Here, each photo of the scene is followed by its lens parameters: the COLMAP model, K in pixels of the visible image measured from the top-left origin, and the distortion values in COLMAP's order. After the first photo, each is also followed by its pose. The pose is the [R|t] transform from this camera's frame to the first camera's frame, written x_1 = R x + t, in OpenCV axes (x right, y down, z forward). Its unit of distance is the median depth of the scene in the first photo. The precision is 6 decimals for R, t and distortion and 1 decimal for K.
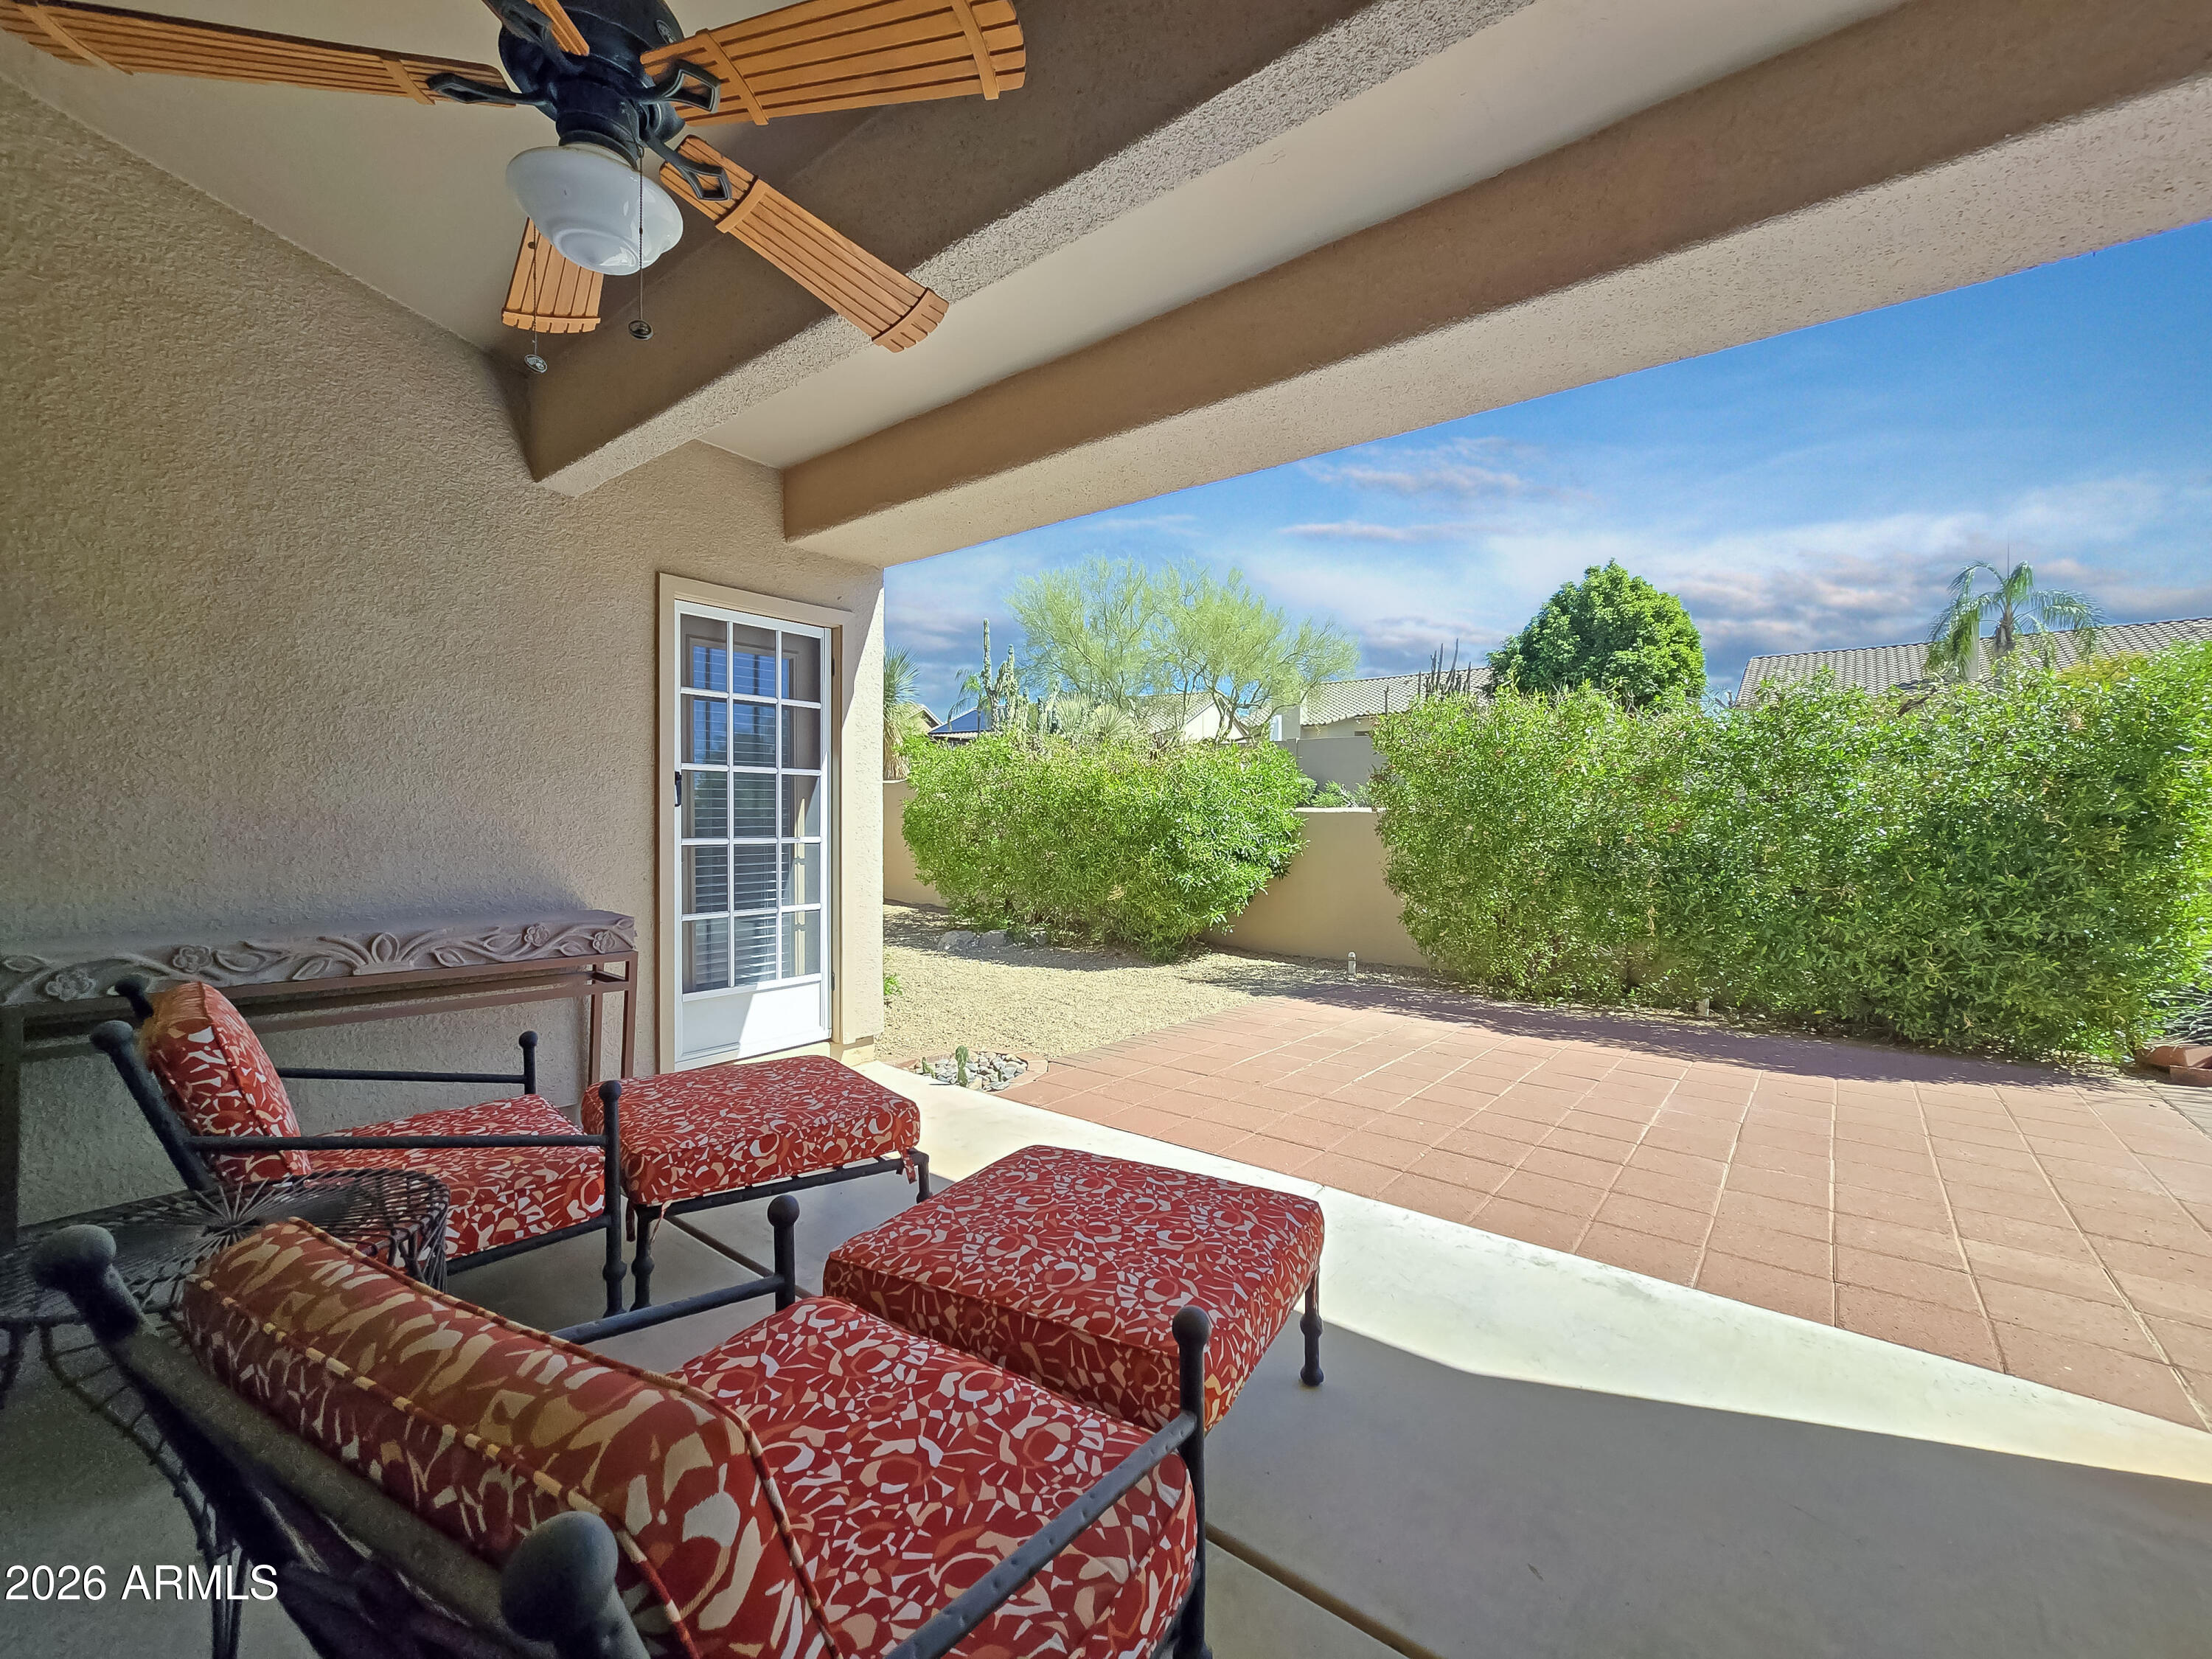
lens RADIAL K [[916.8, 0, 1117.7], [0, 916.8, 825.6], [0, 0, 1]] dist [-0.006298, 0.002439]
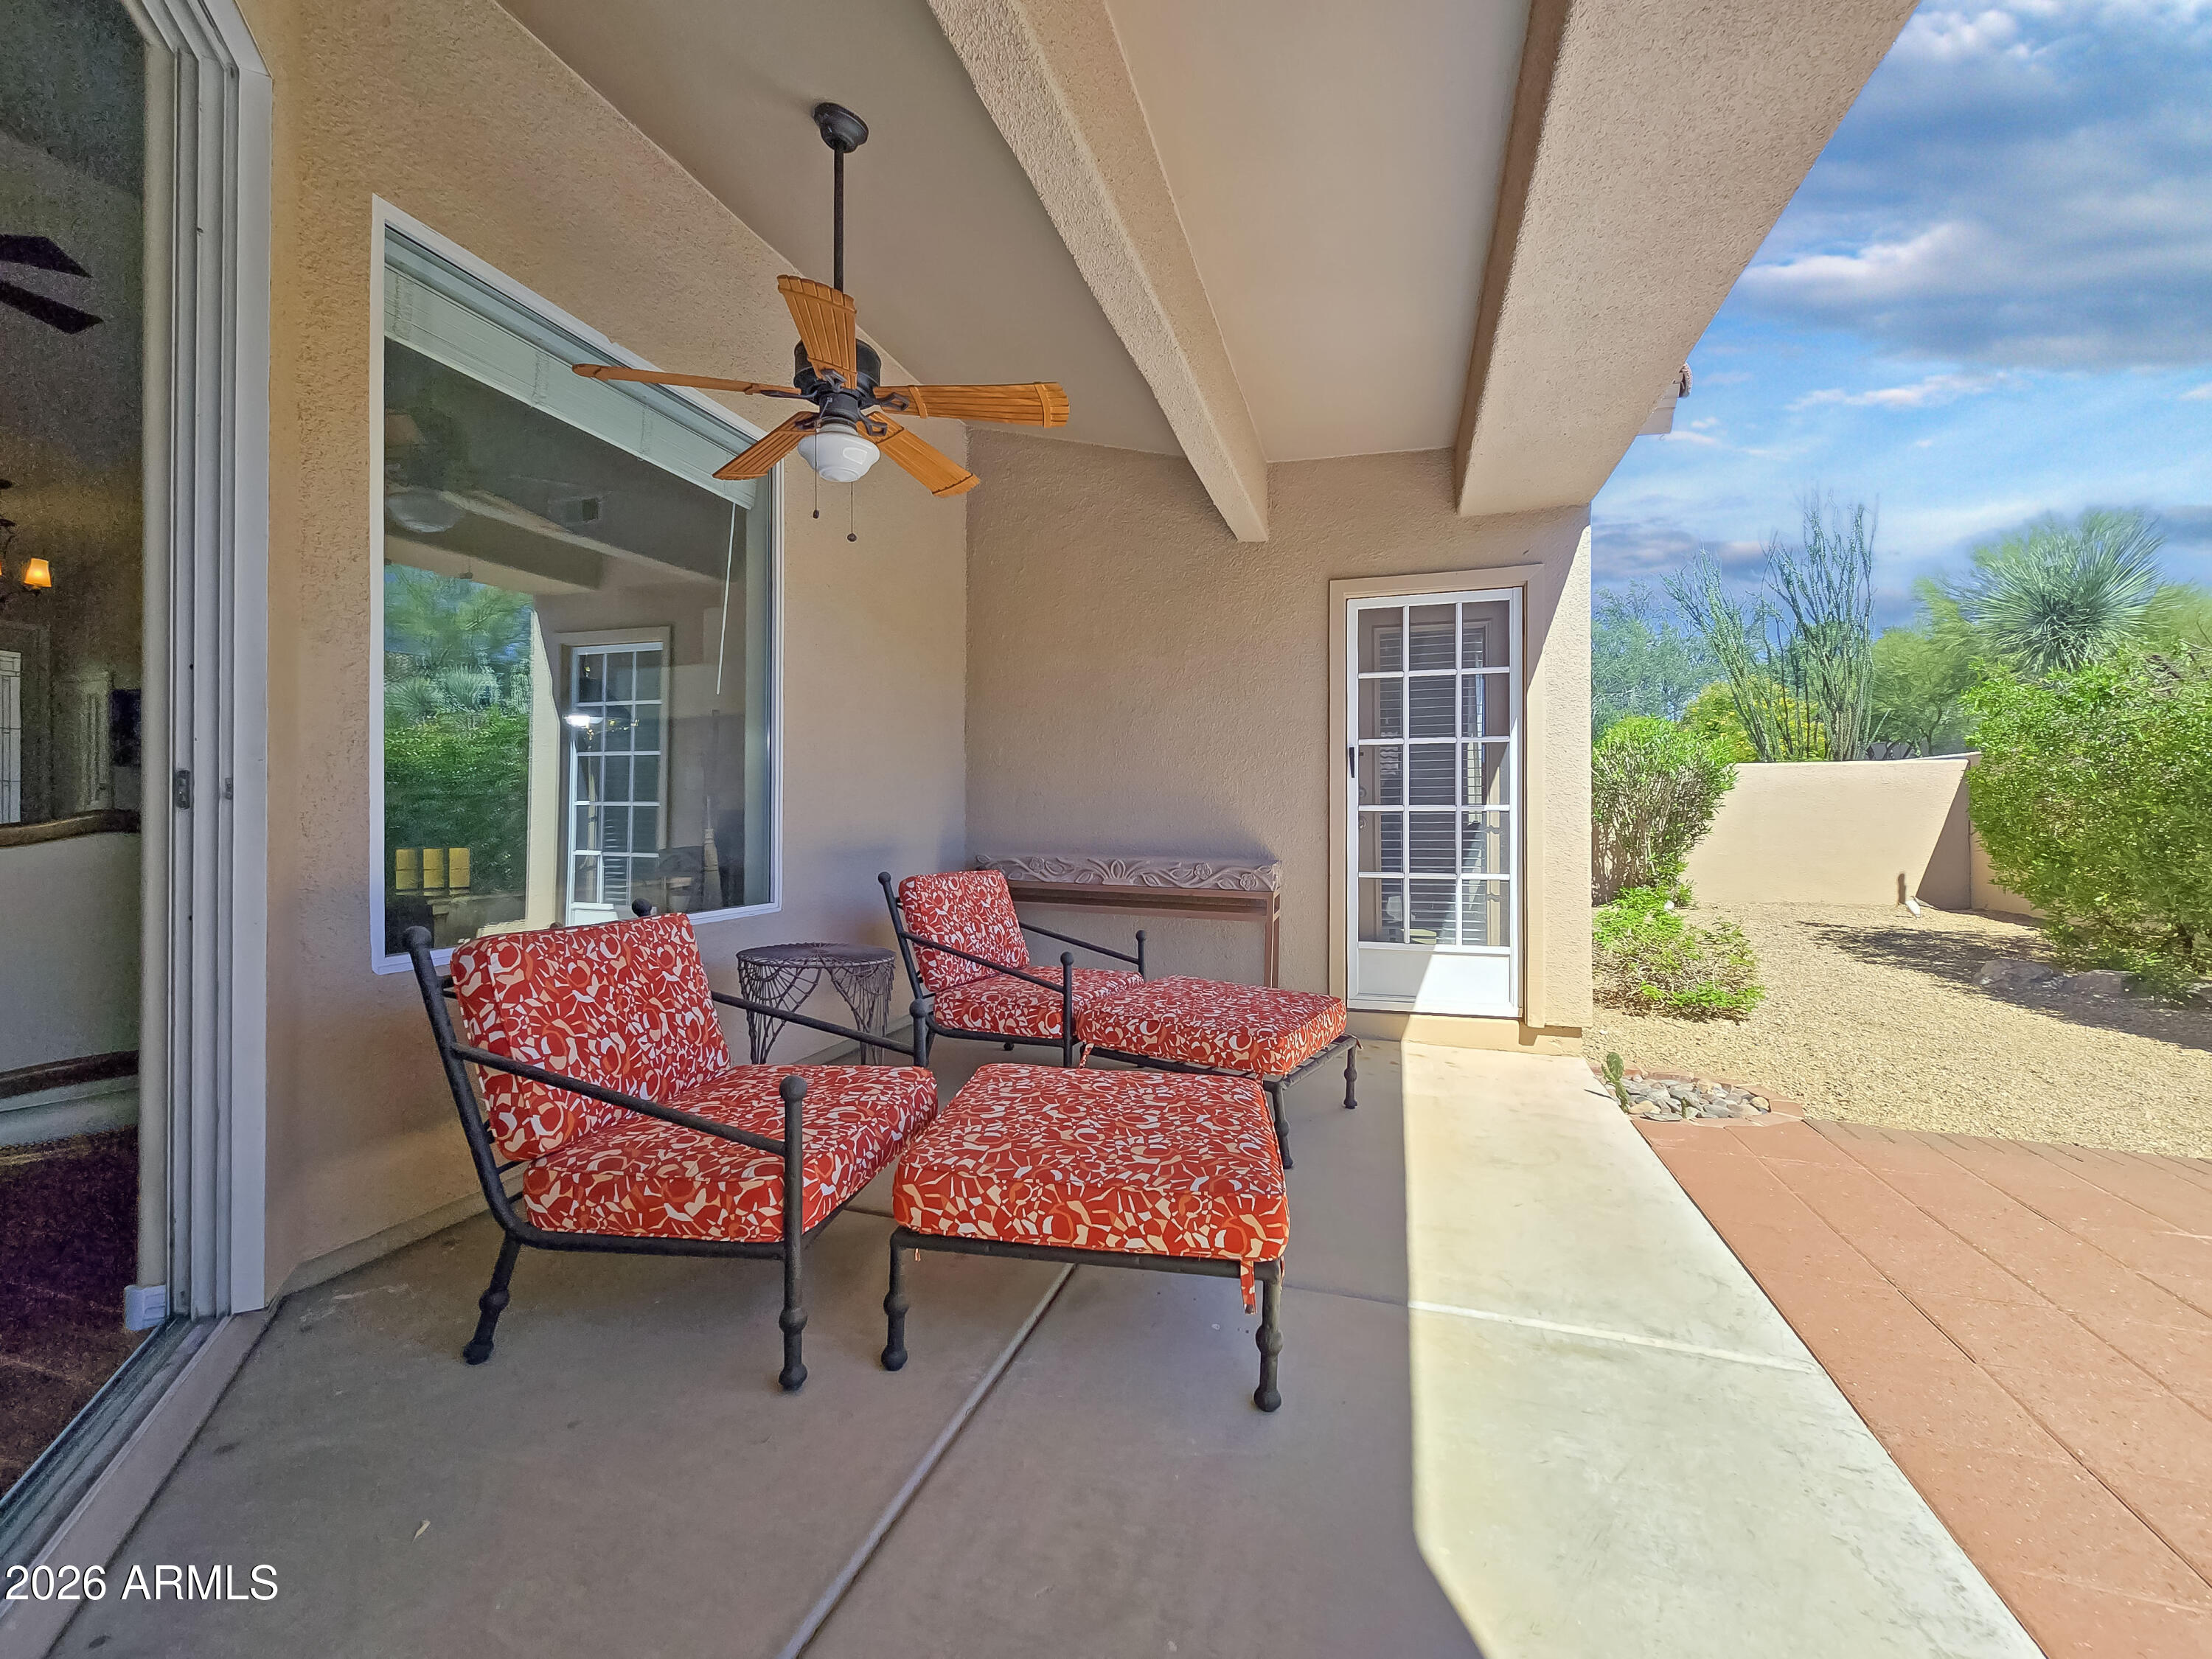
lens RADIAL K [[916.8, 0, 1075.7], [0, 916.8, 812.0], [0, 0, 1]] dist [-0.006298, 0.002439]
pose [[0.344131, -0.006079, -0.938902, 0.478744], [-0.005789, 0.999946, -0.008596, 0.034260], [0.938904, 0.008393, 0.344078, 0.272218]]
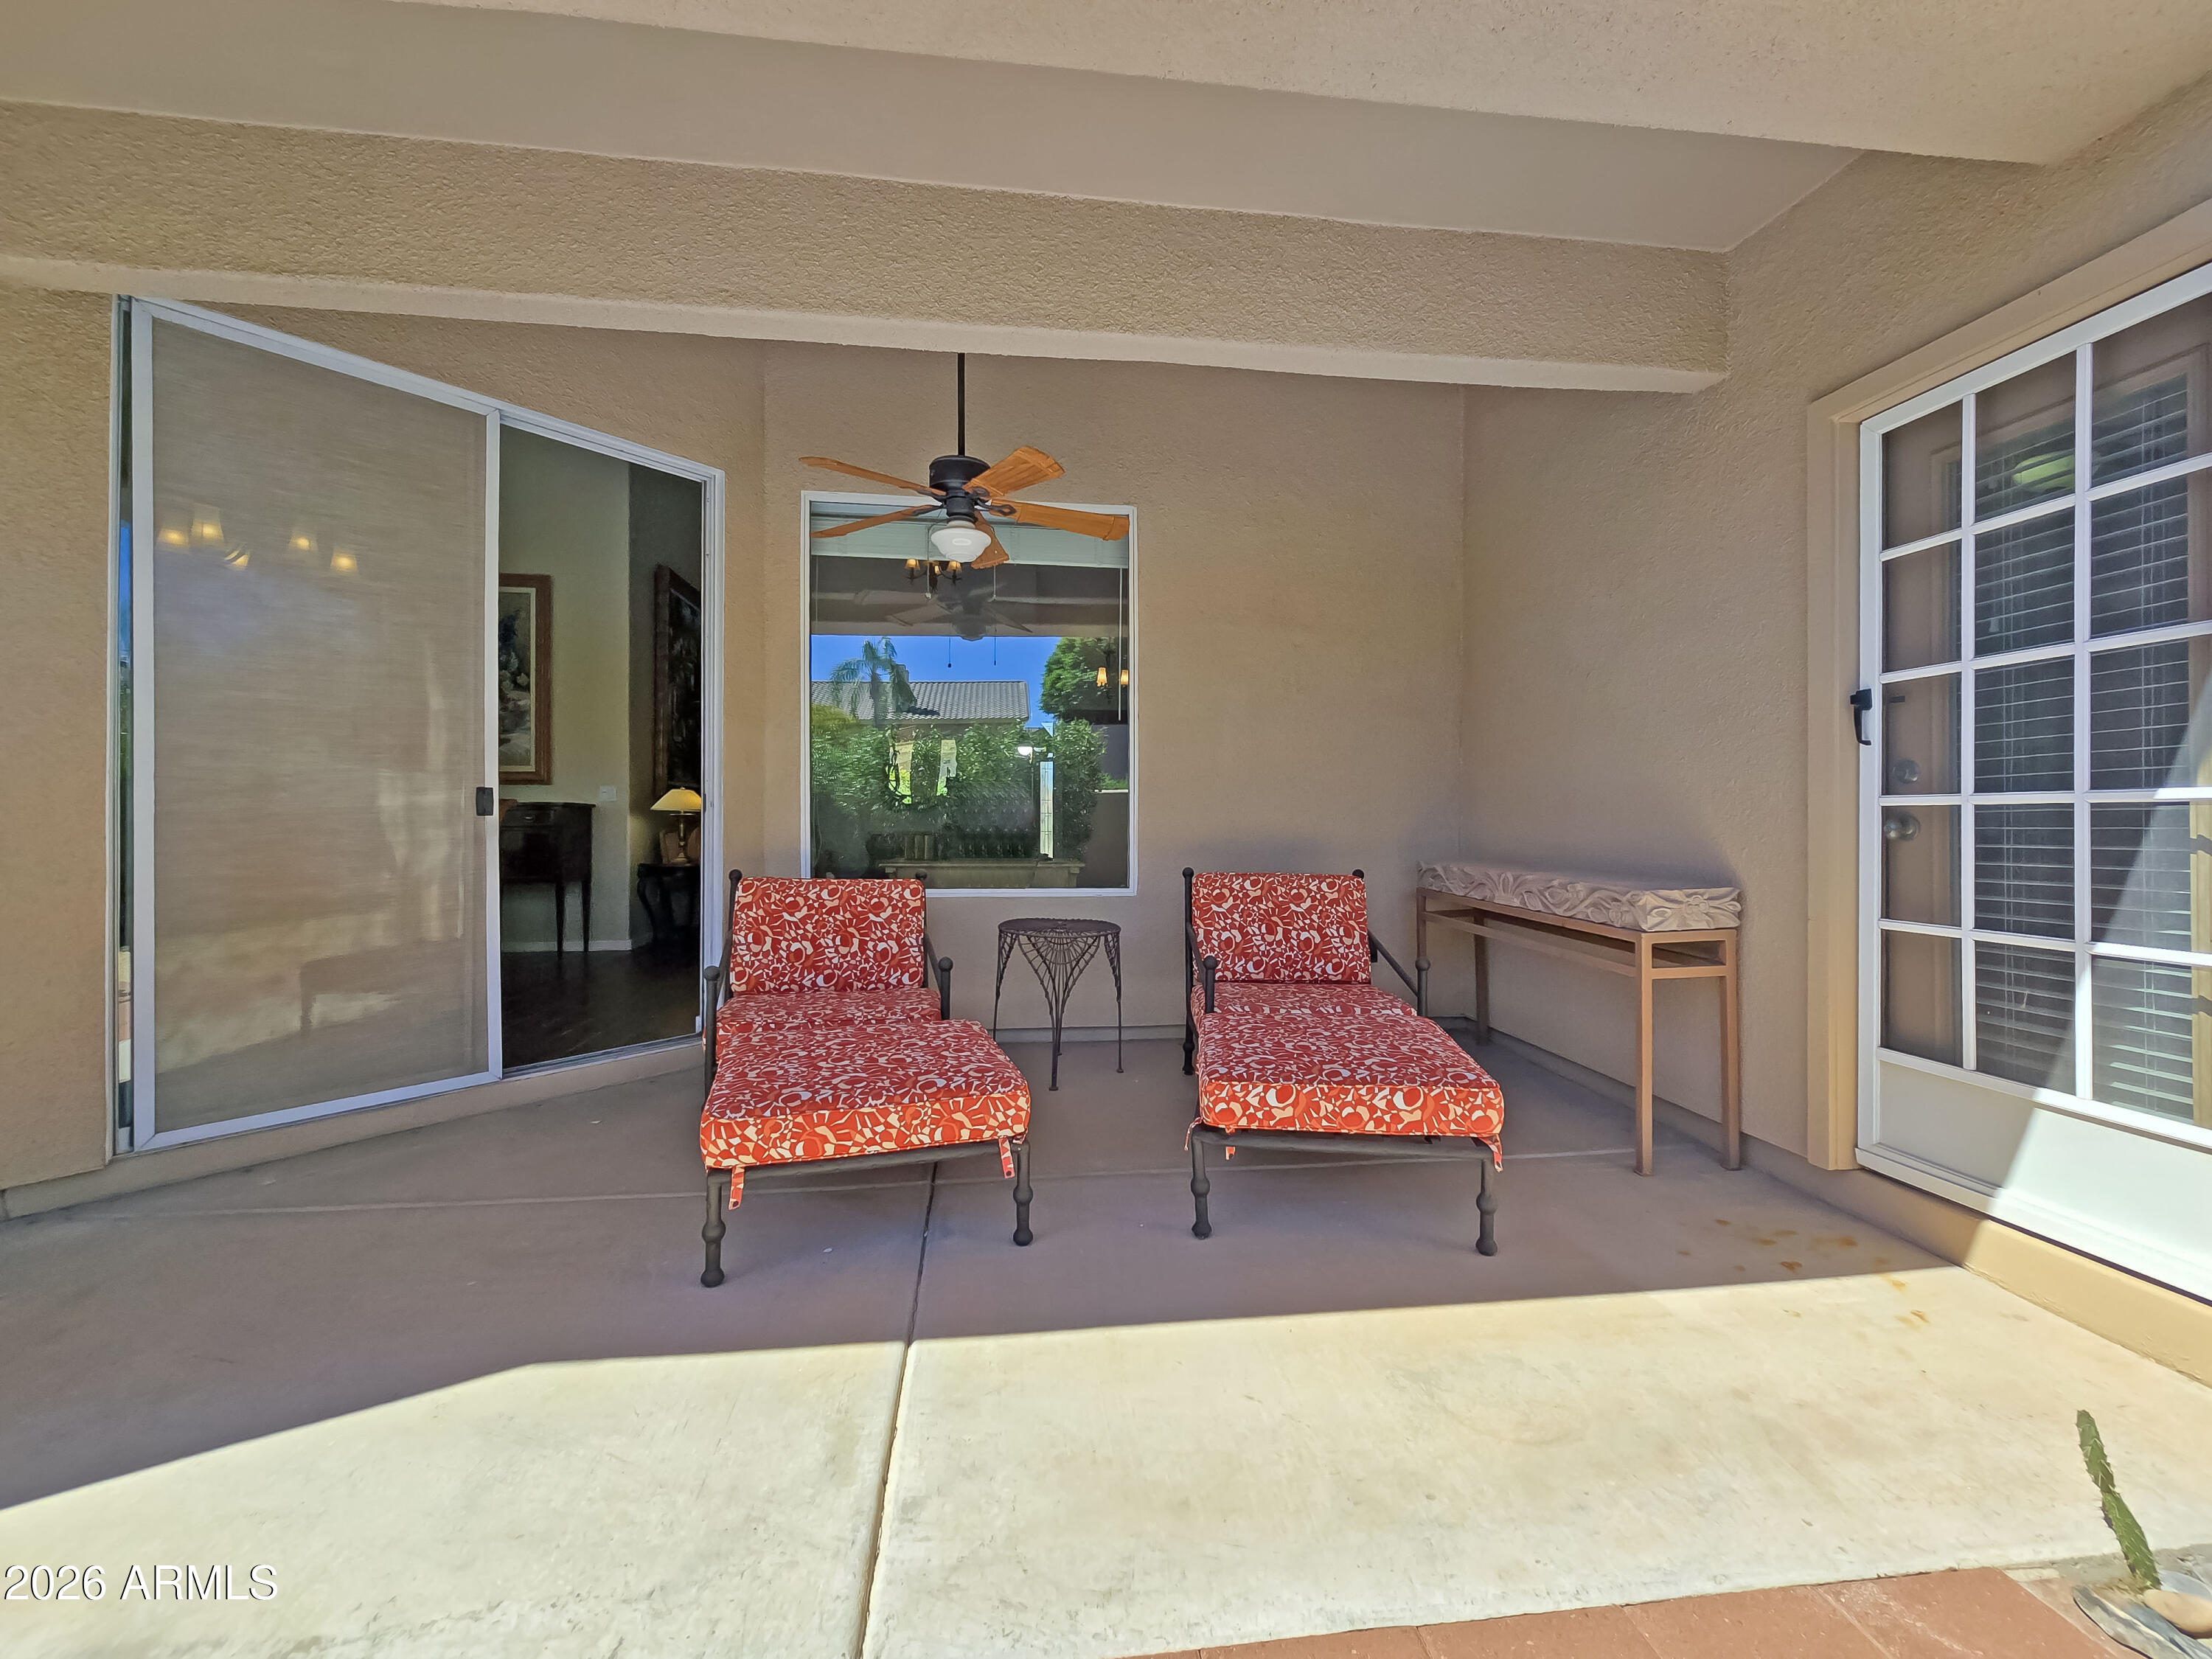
lens RADIAL K [[916.8, 0, 1099.6], [0, 916.8, 811.3], [0, 0, 1]] dist [-0.006298, 0.002439]
pose [[-0.687504, -0.013974, -0.726047, 0.335555], [-0.012290, 0.999896, -0.007608, 0.036265], [0.726077, 0.003693, -0.687603, 1.040355]]
